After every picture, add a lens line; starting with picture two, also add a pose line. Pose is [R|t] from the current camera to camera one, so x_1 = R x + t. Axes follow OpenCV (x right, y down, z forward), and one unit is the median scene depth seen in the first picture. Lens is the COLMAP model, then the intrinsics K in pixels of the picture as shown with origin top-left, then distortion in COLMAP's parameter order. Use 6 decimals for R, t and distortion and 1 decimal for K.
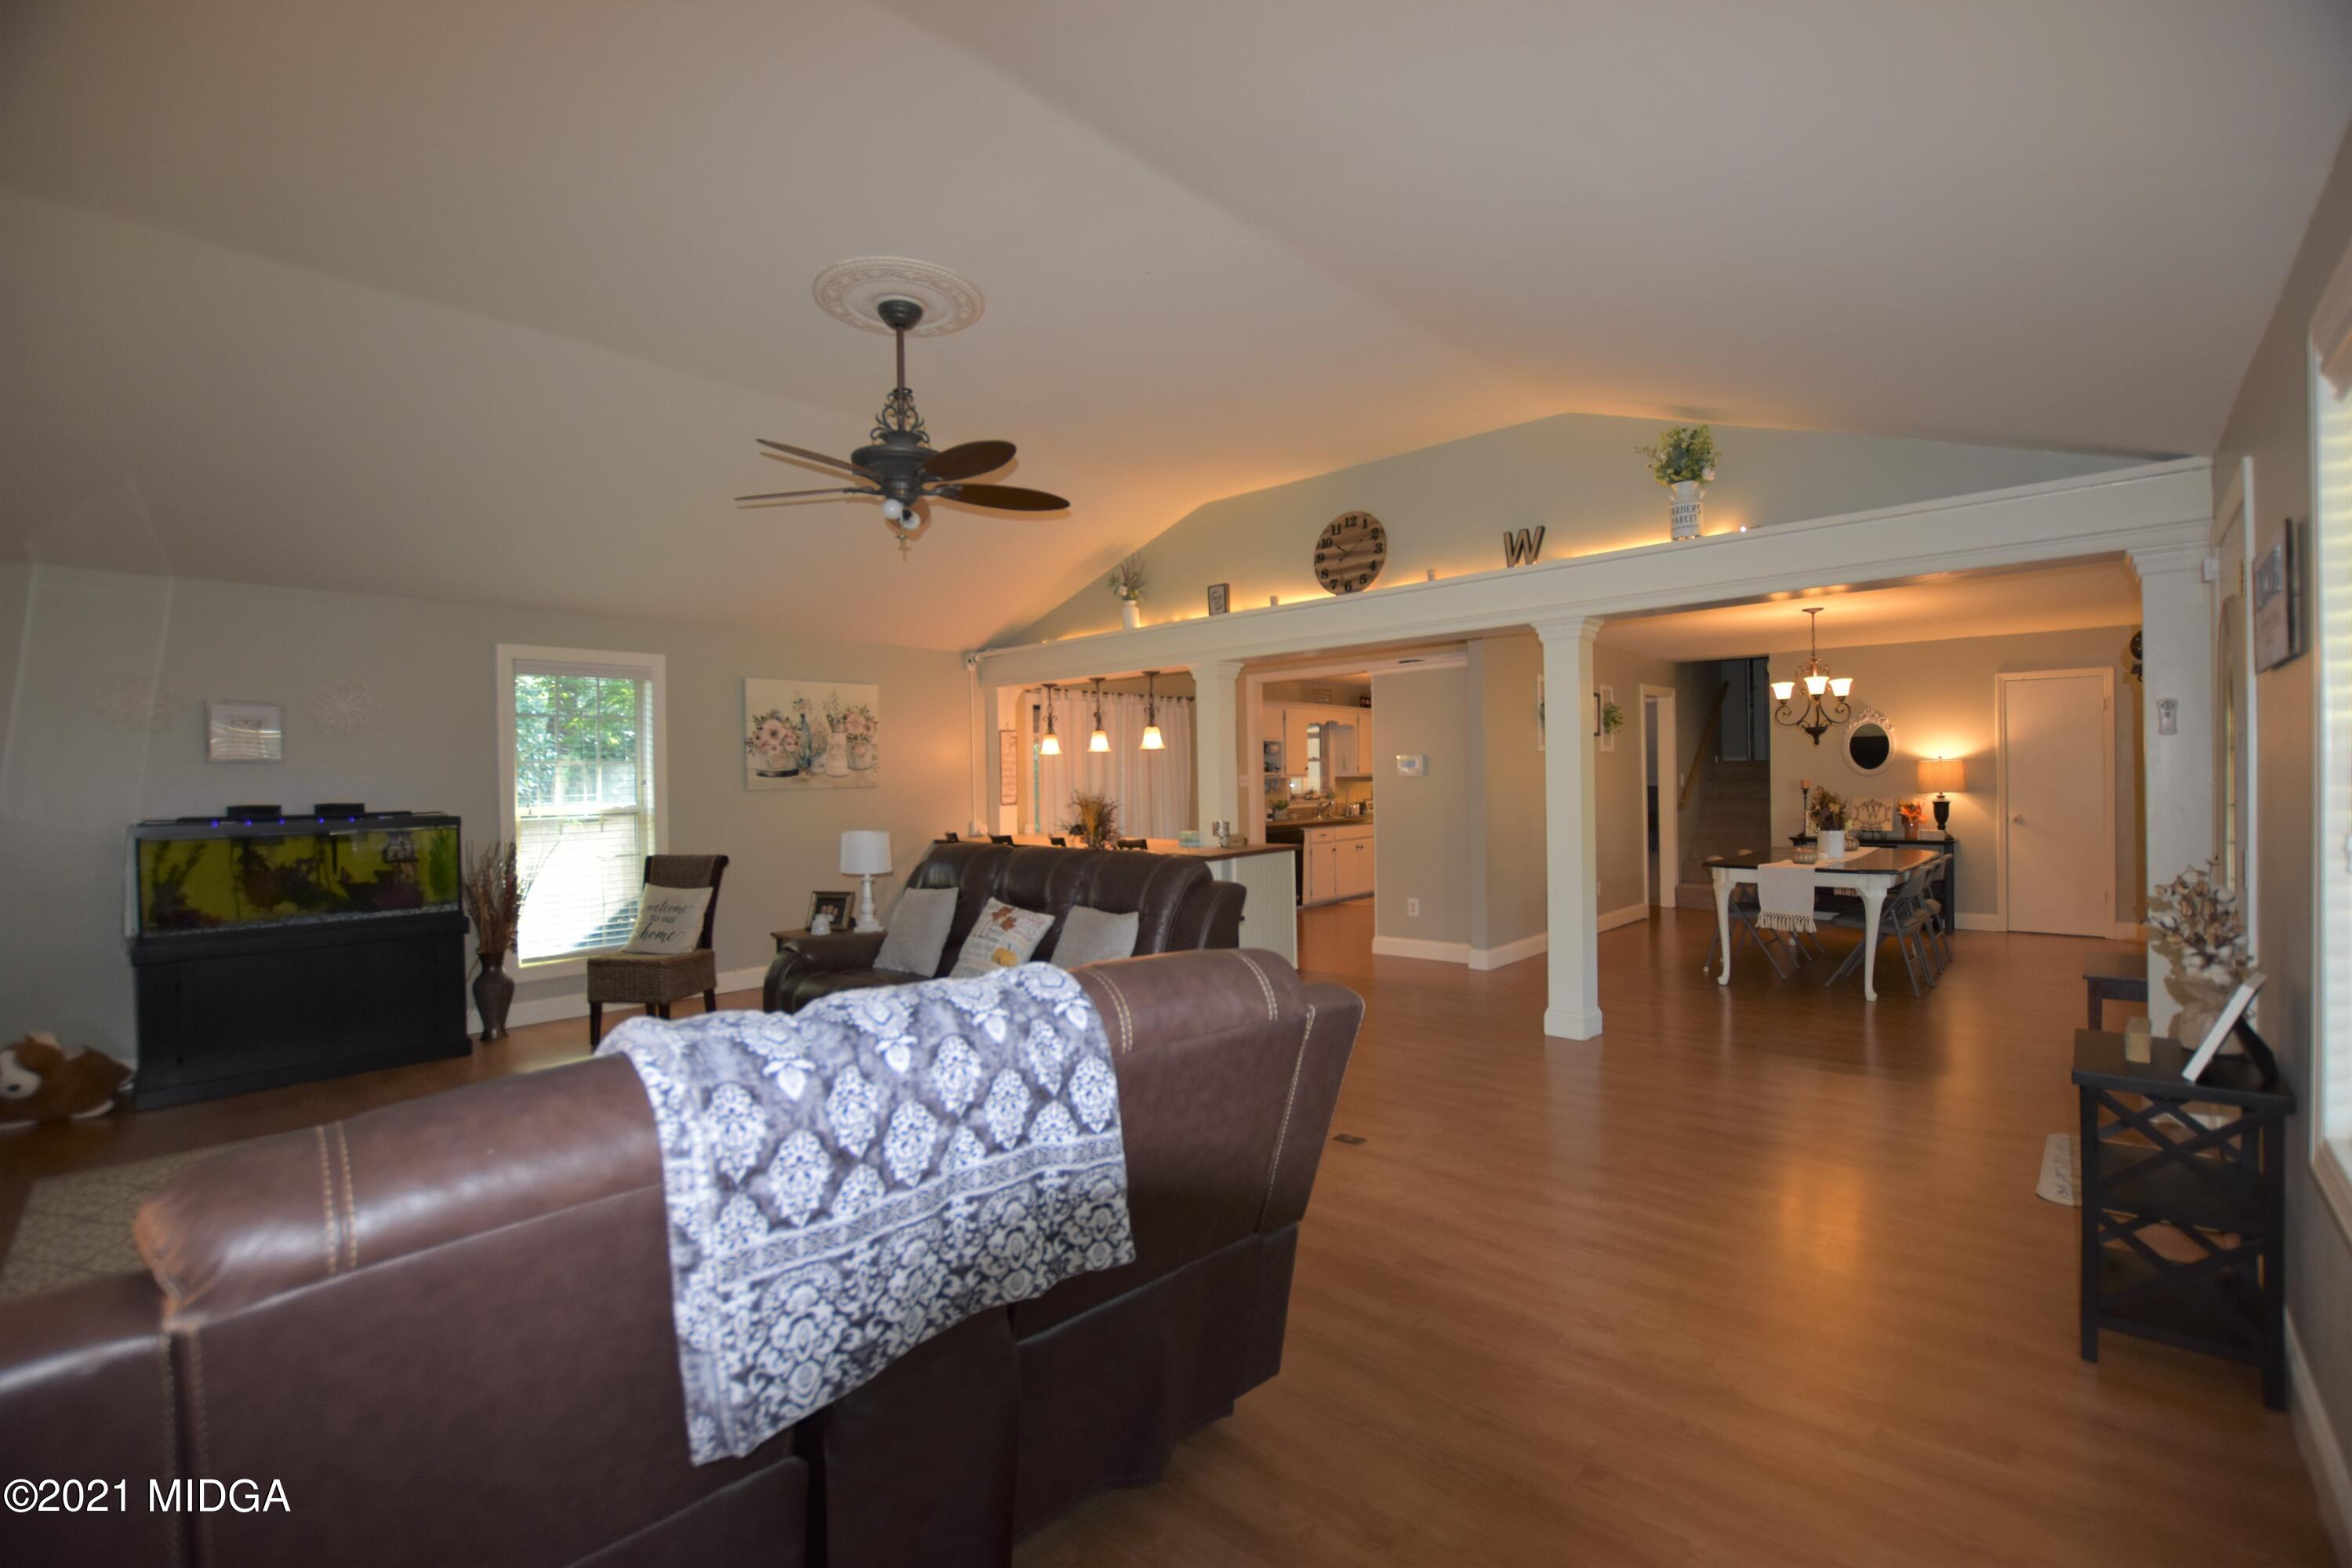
lens RADIAL K [[1035.9, 0, 1179.9], [0, 1035.9, 788.6], [0, 0, 1]] dist [-0.025242, 0.001210]
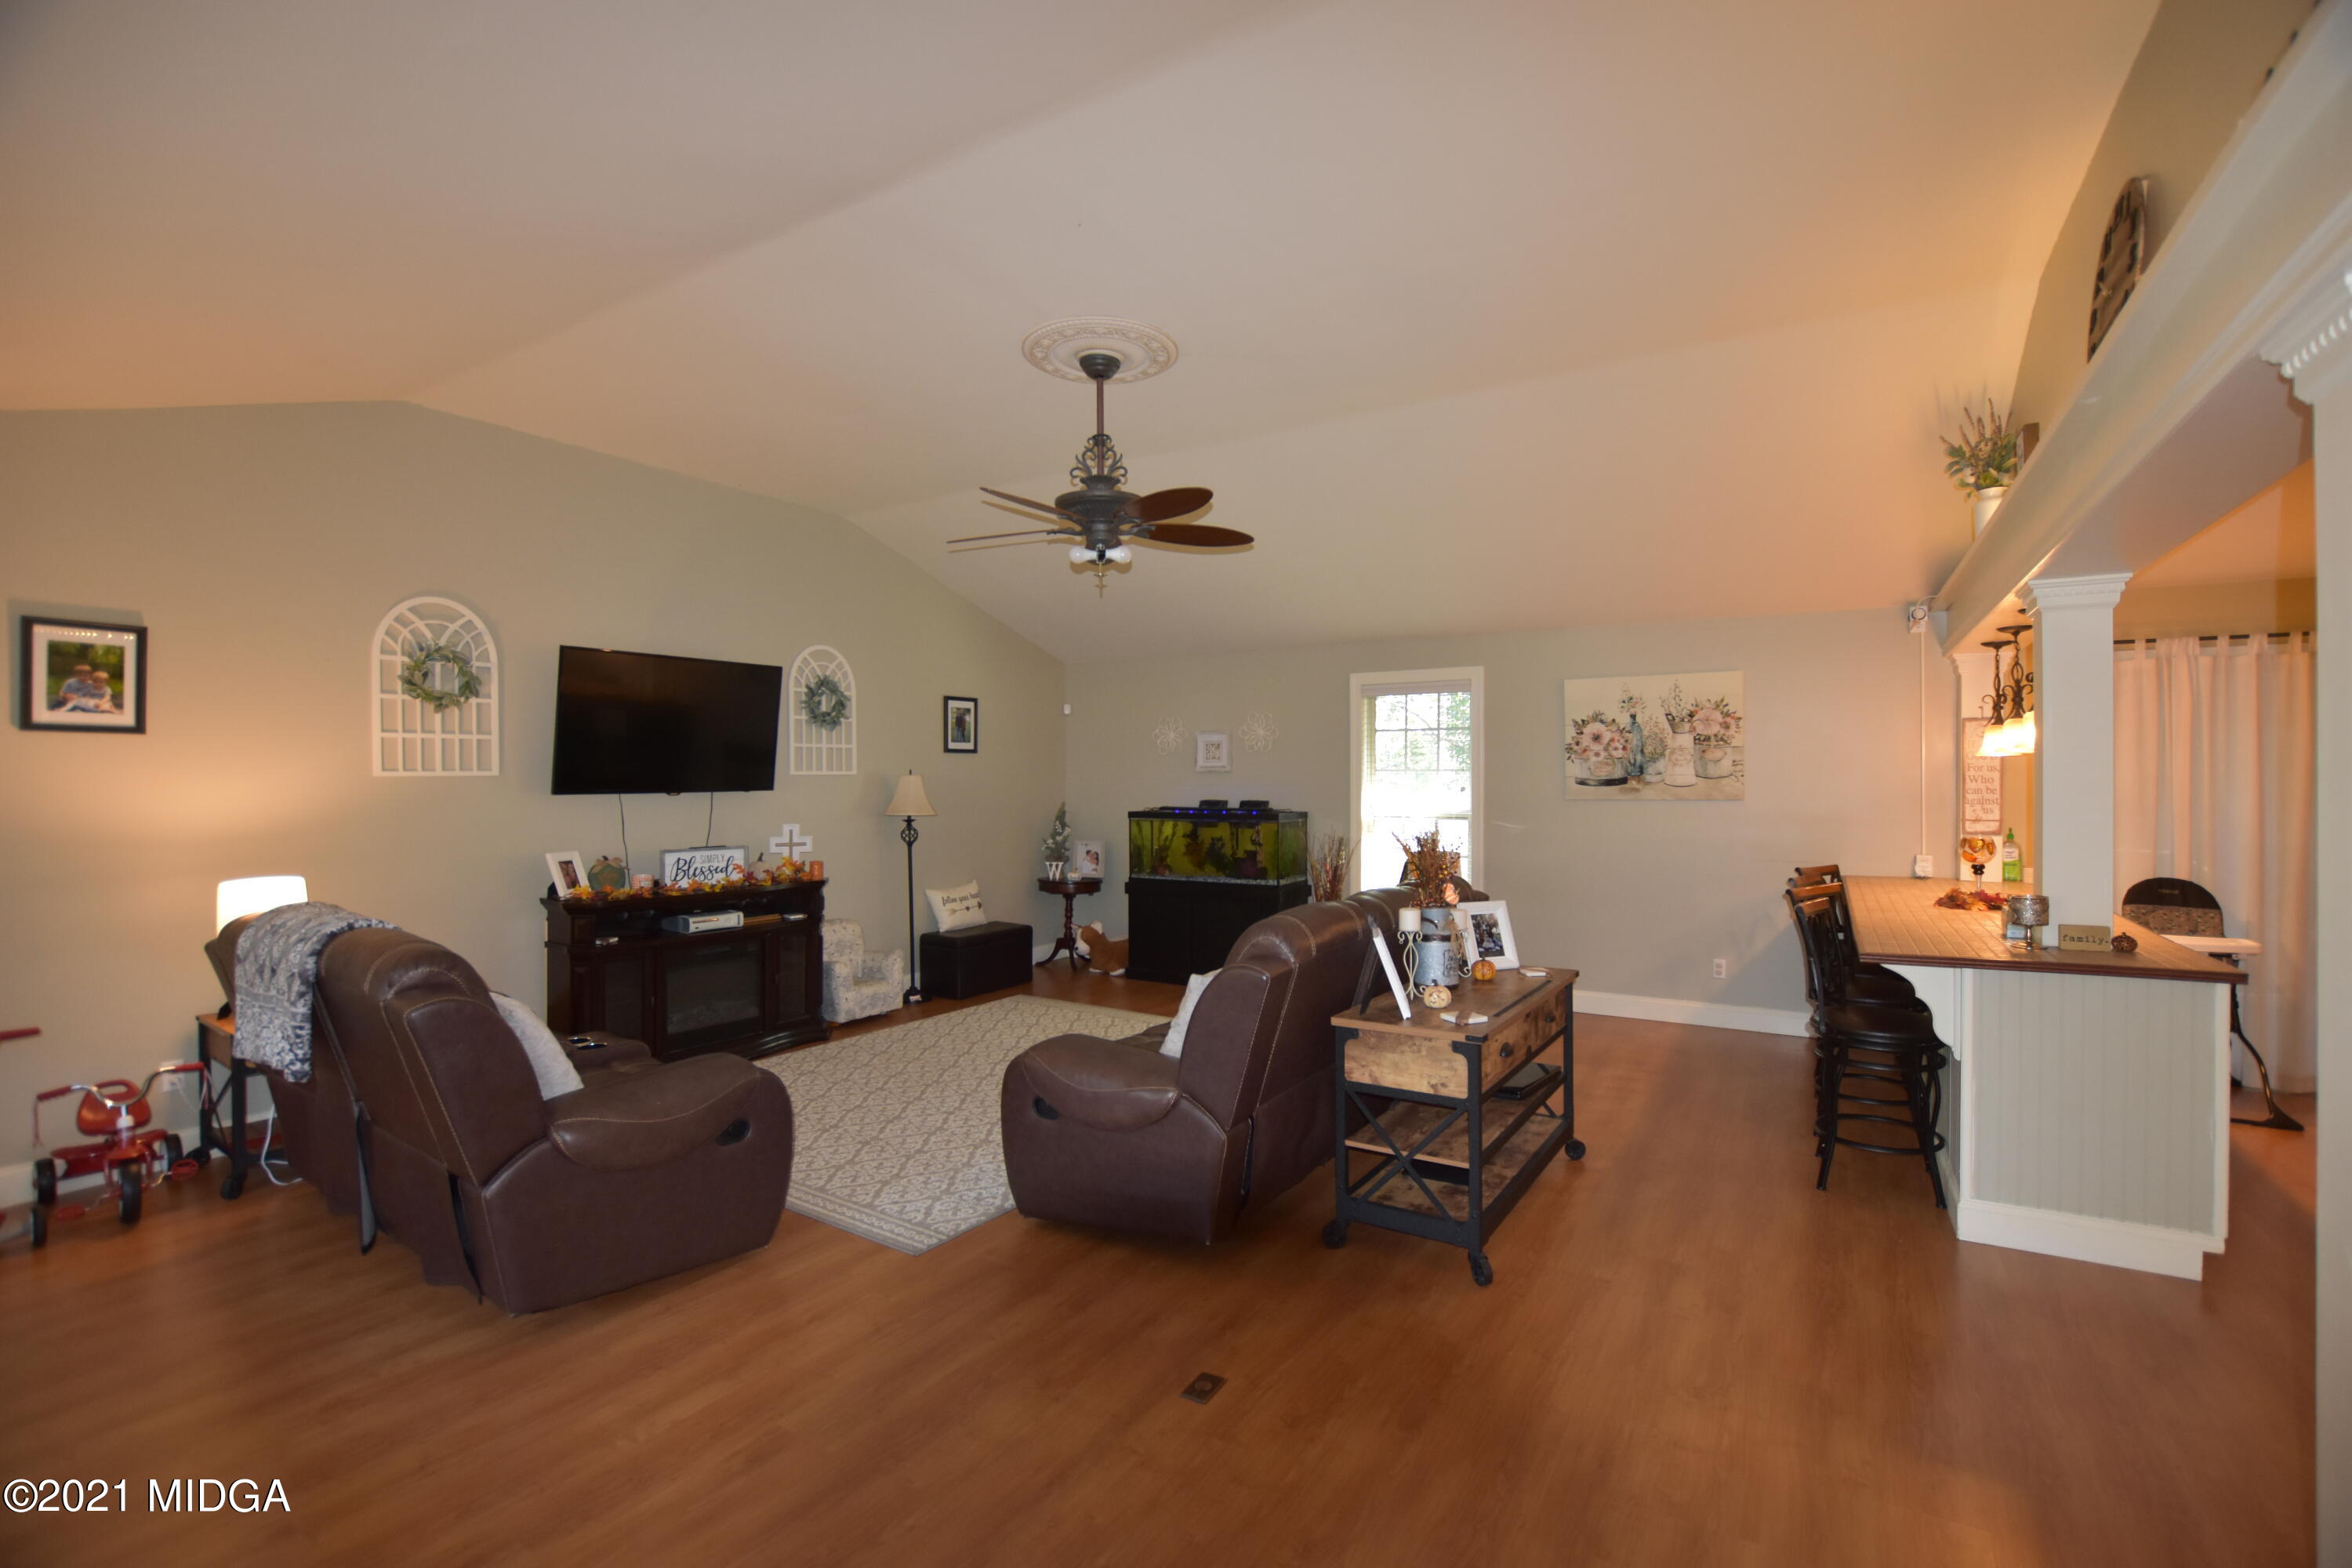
lens RADIAL K [[1035.9, 0, 1184.1], [0, 1035.9, 788.3], [0, 0, 1]] dist [-0.025242, 0.001210]
pose [[0.186857, 0.025595, -0.982054, 0.402959], [-0.010432, 0.999656, 0.024069, -0.025581], [0.982332, 0.005747, 0.187059, 0.446611]]
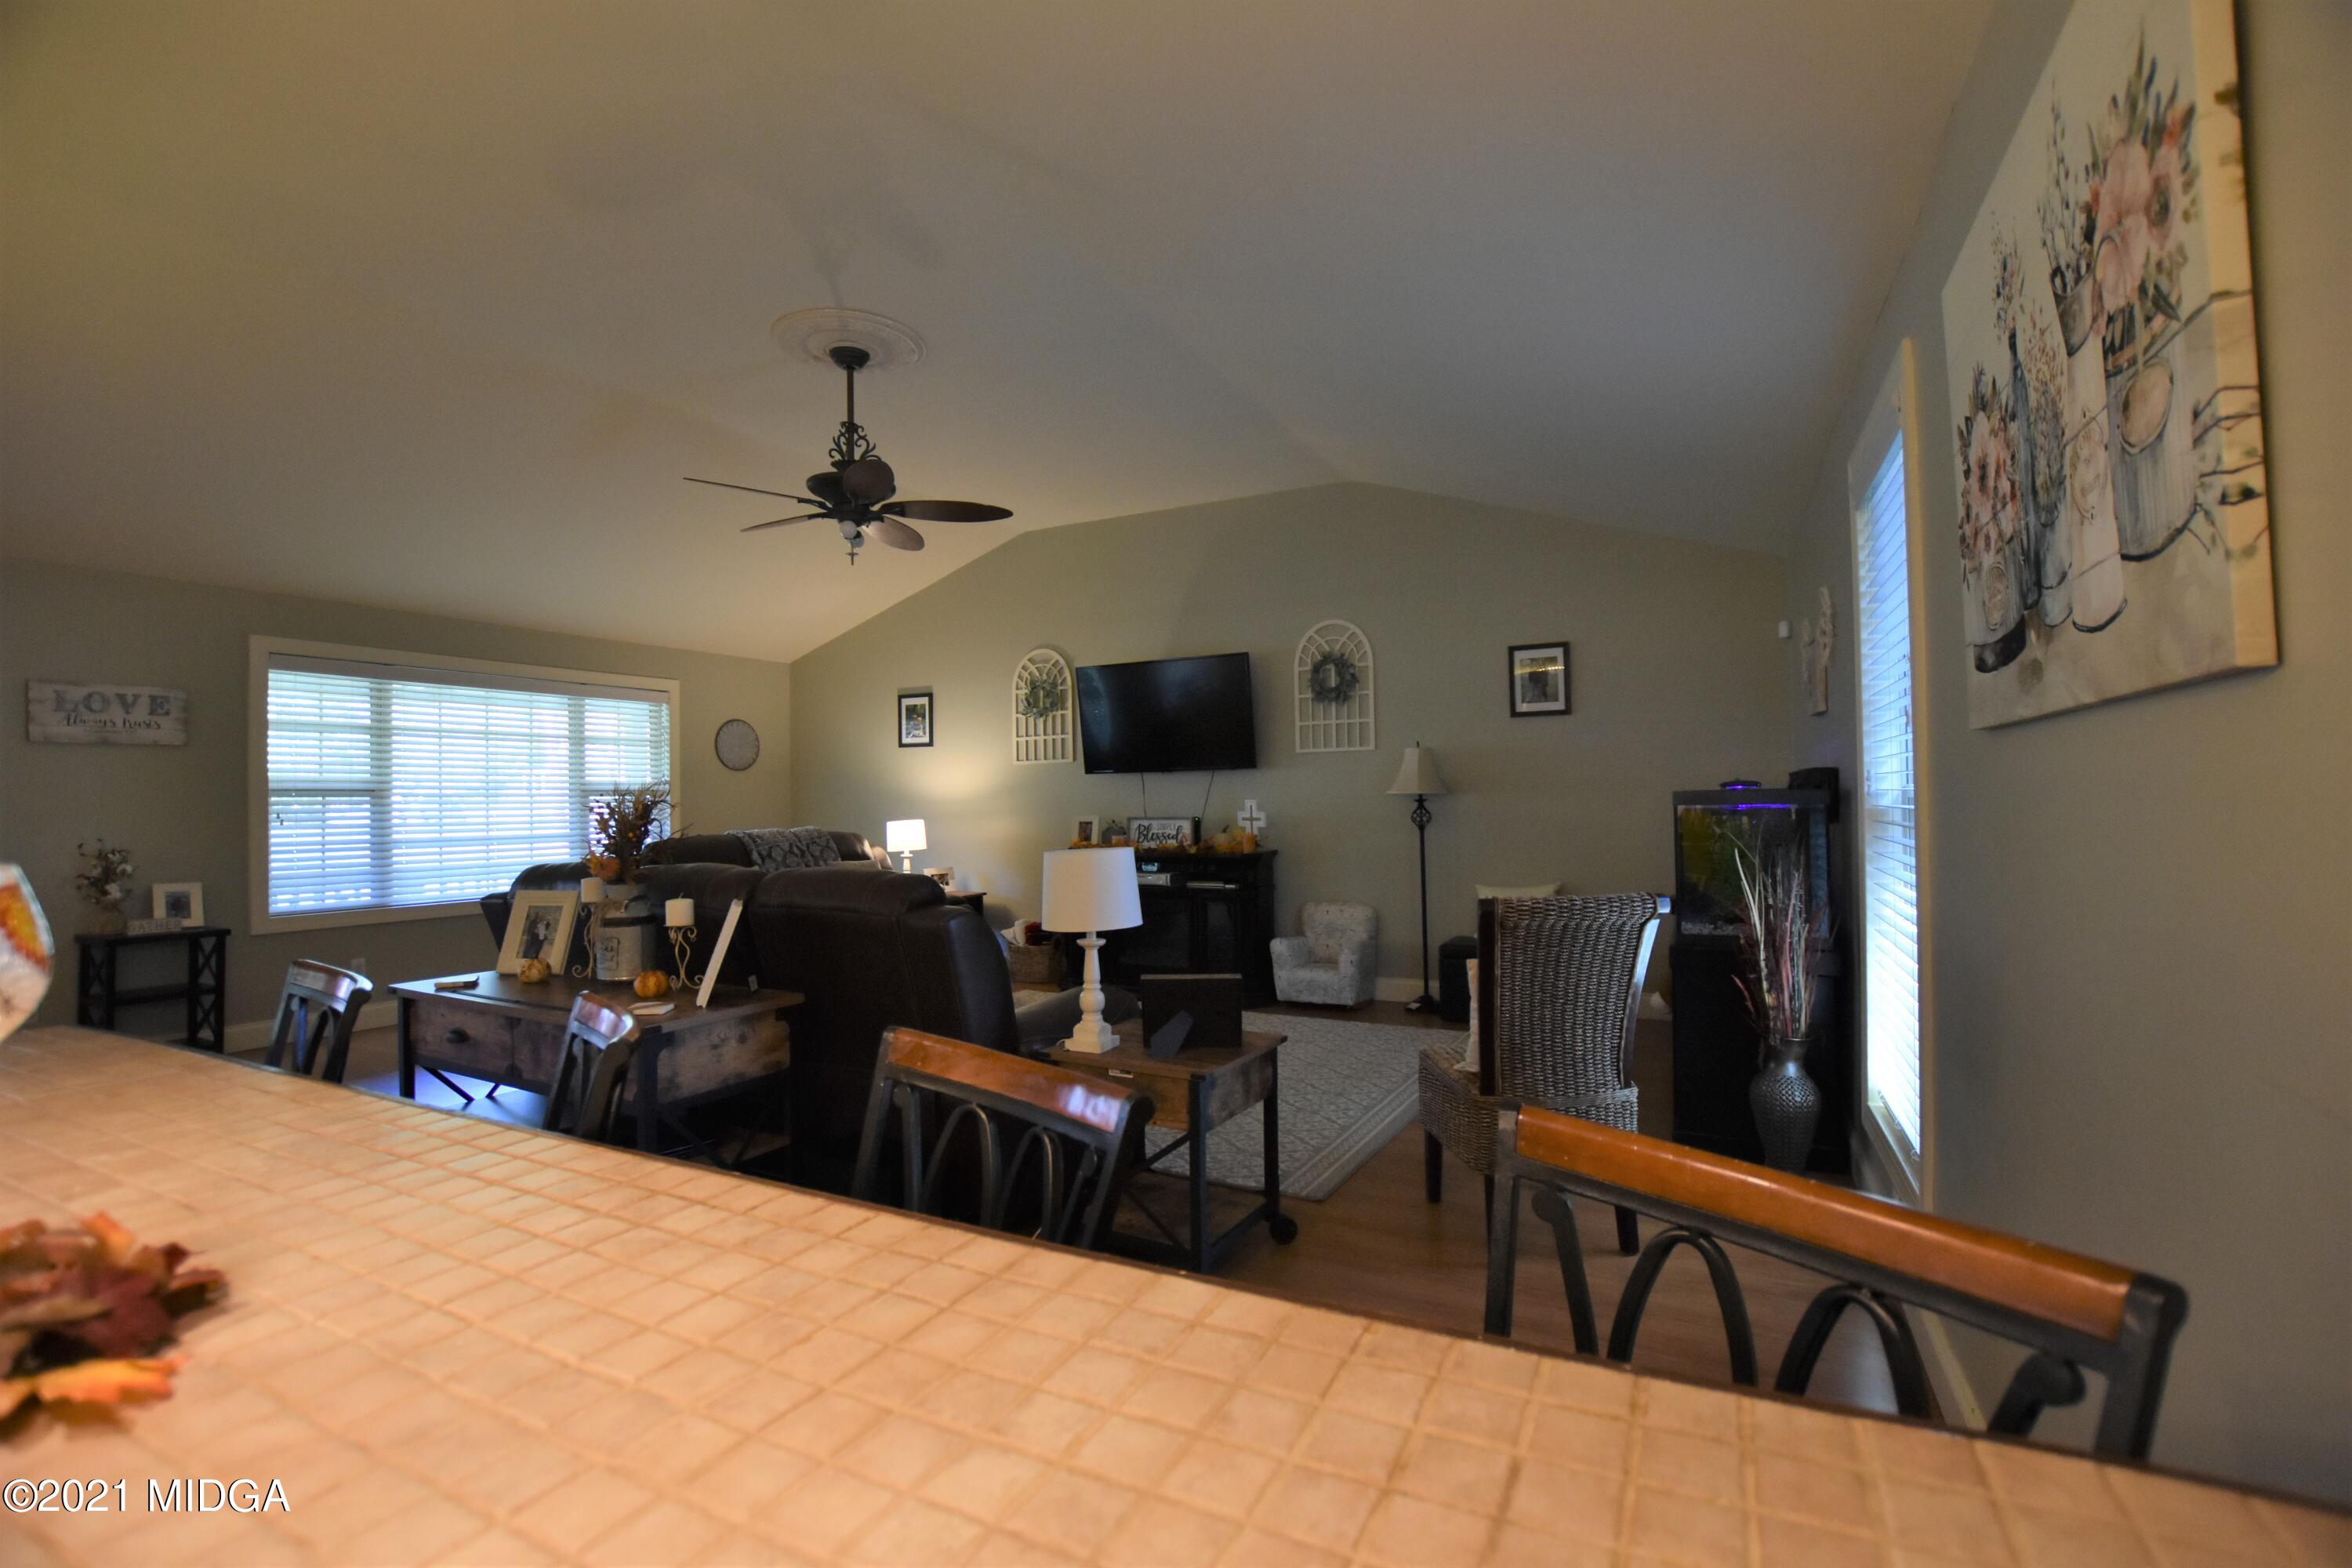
lens RADIAL K [[1035.9, 0, 1162.9], [0, 1035.9, 784.9], [0, 0, 1]] dist [-0.025242, 0.001210]
pose [[-0.963159, 0.033682, -0.266813, -0.146649], [0.032673, 0.999432, 0.008222, 0.003287], [0.266939, -0.000798, -0.963713, 1.101094]]
